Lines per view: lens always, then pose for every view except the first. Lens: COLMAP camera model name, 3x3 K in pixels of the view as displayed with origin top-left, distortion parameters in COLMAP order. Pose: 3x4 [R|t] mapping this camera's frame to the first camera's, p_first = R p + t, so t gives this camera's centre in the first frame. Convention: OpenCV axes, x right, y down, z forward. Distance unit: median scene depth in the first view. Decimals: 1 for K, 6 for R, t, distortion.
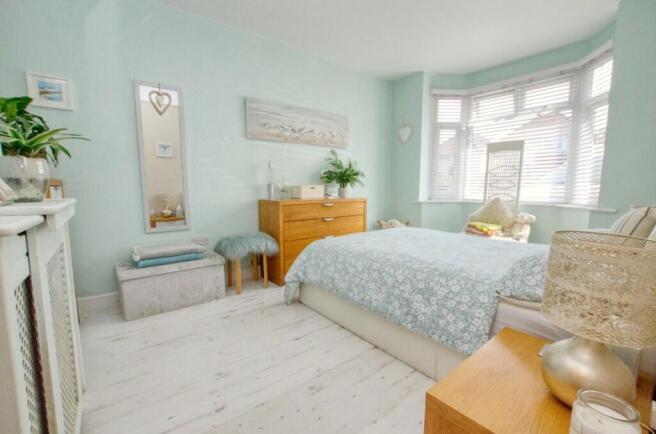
lens RADIAL K [[289.3, 0, 329.9], [0, 289.3, 222.7], [0, 0, 1]] dist [-0.037958, 0.011542]
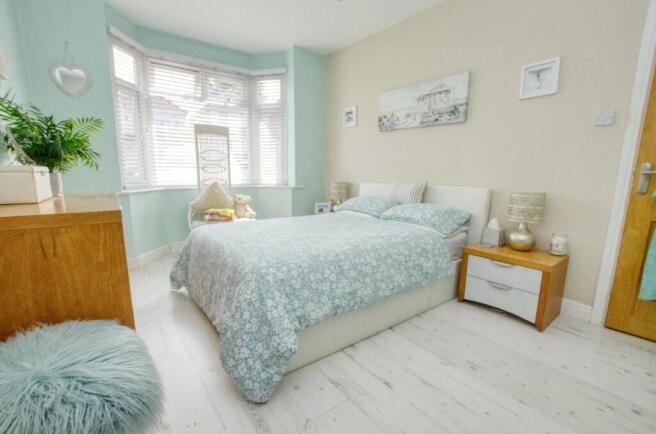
lens RADIAL K [[289.3, 0, 329.9], [0, 289.3, 222.7], [0, 0, 1]] dist [-0.037958, 0.011542]
pose [[0.020291, -0.170738, 0.985108, -0.433349], [0.113310, 0.979355, 0.167407, -0.075051], [-0.993352, 0.108225, 0.039218, 0.613095]]
